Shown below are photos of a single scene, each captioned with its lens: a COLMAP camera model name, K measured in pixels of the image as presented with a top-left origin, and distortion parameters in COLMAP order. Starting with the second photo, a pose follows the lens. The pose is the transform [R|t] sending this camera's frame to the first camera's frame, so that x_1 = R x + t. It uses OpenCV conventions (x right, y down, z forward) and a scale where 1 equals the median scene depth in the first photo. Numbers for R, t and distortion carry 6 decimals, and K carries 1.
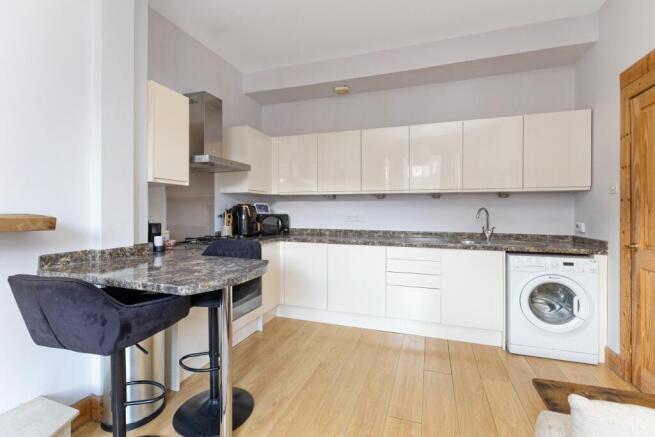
lens RADIAL K [[289.3, 0, 327.4], [0, 289.3, 210.0], [0, 0, 1]] dist [0.002222, -0.005374]
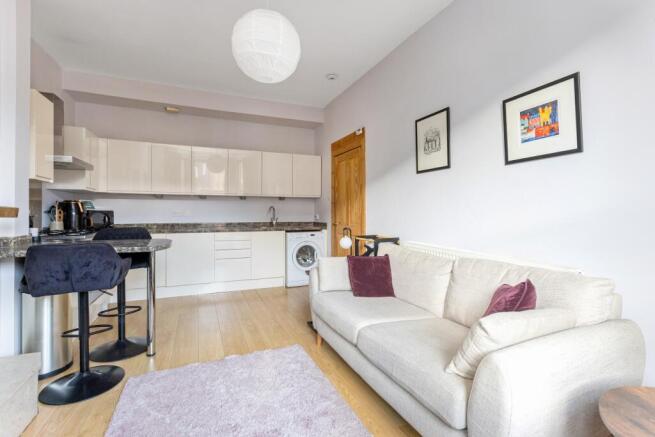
lens RADIAL K [[289.3, 0, 327.4], [0, 289.3, 210.0], [0, 0, 1]] dist [0.002222, -0.005374]
pose [[0.719702, 0.001149, 0.694282, -0.386387], [0.001134, 0.999995, -0.002831, 0.019143], [-0.694282, 0.002824, 0.719697, -0.409506]]
